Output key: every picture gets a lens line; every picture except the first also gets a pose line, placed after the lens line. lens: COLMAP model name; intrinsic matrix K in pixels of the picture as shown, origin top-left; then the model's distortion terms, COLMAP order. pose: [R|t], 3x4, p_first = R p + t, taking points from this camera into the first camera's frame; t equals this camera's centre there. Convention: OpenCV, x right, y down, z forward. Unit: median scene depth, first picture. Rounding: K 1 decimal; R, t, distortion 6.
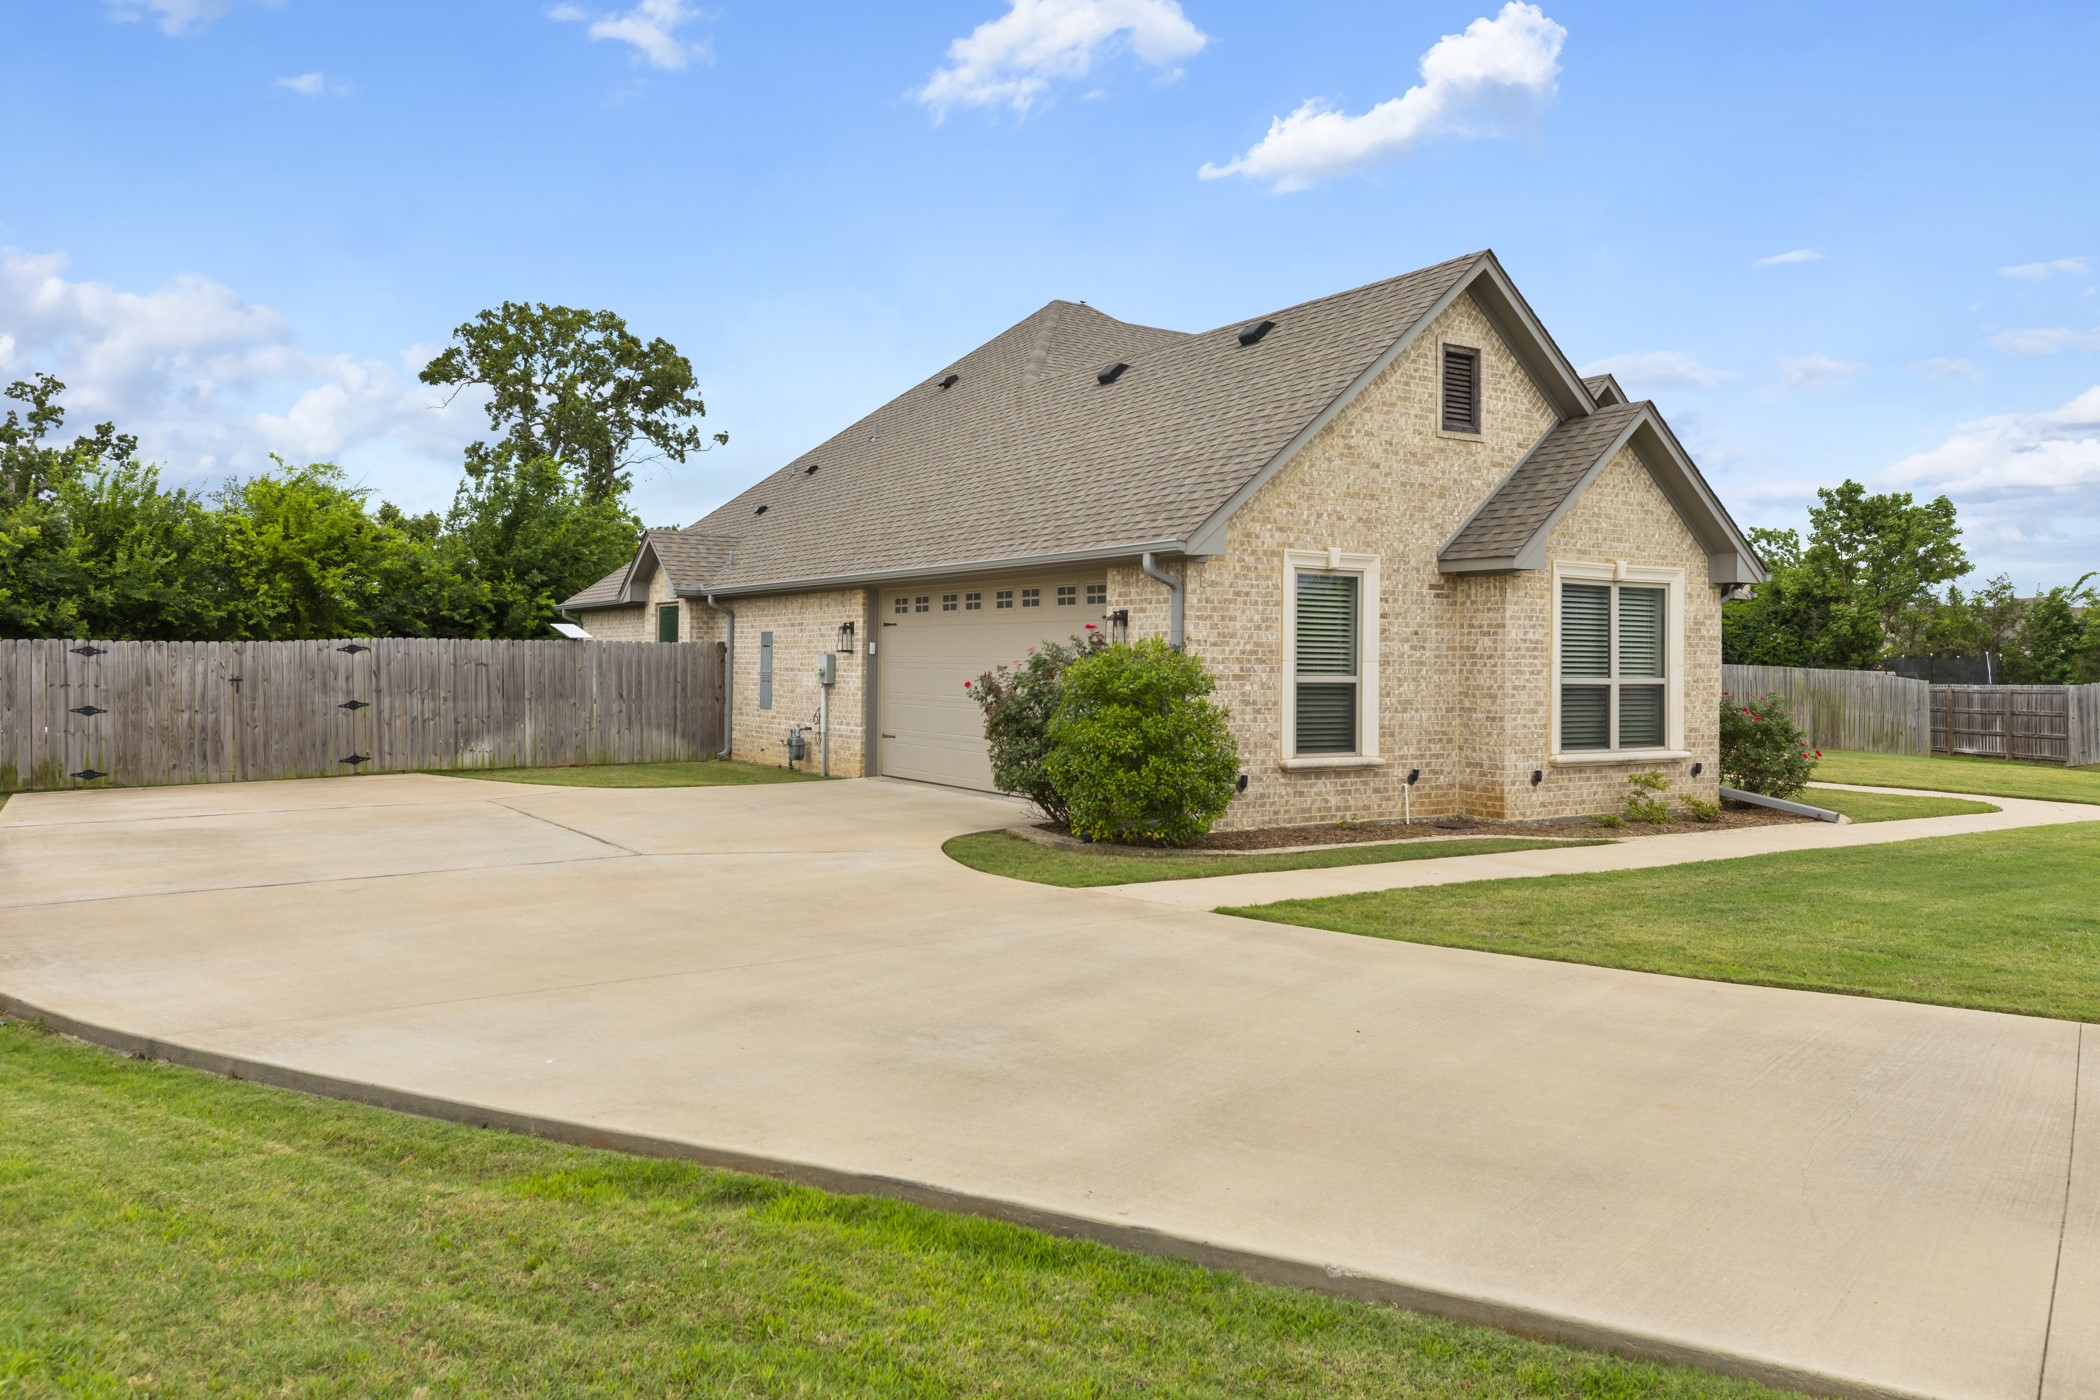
lens RADIAL K [[1551.6, 0, 1049.1], [0, 1551.6, 634.8], [0, 0, 1]] dist [0.002559, -0.012529]
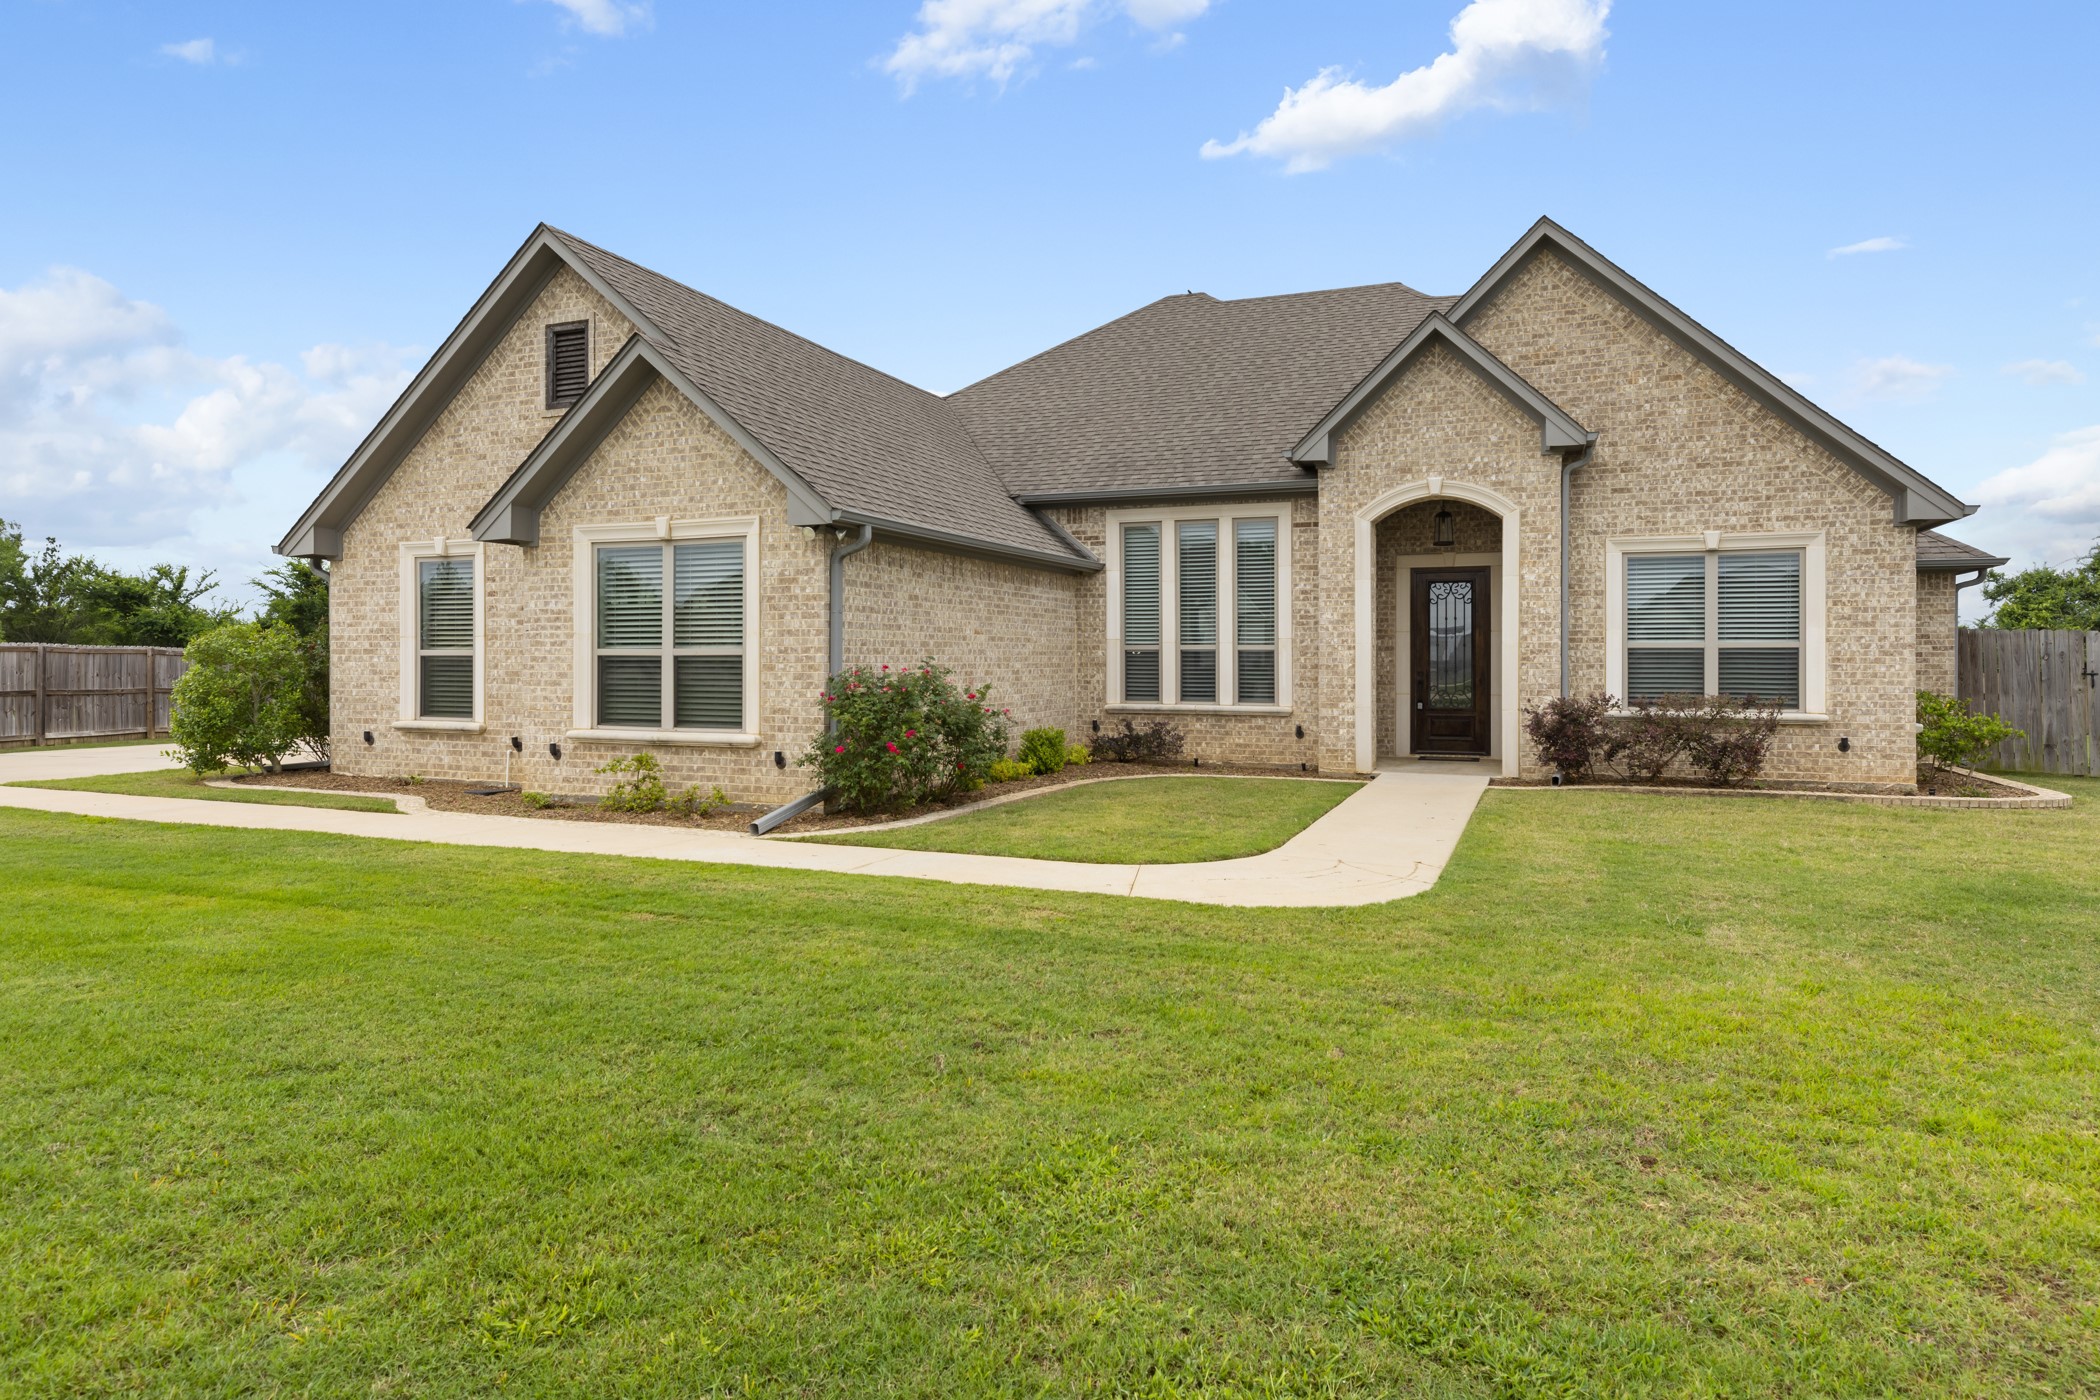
lens RADIAL K [[1255.5, 0, 1015.7], [0, 1255.5, 658.6], [0, 0, 1]] dist [-0.000870, 0.000601]
pose [[0.558473, -0.011182, -0.829448, 0.920915], [0.018501, 0.999828, -0.001022, 0.032596], [0.829317, -0.014775, 0.558584, 0.651848]]
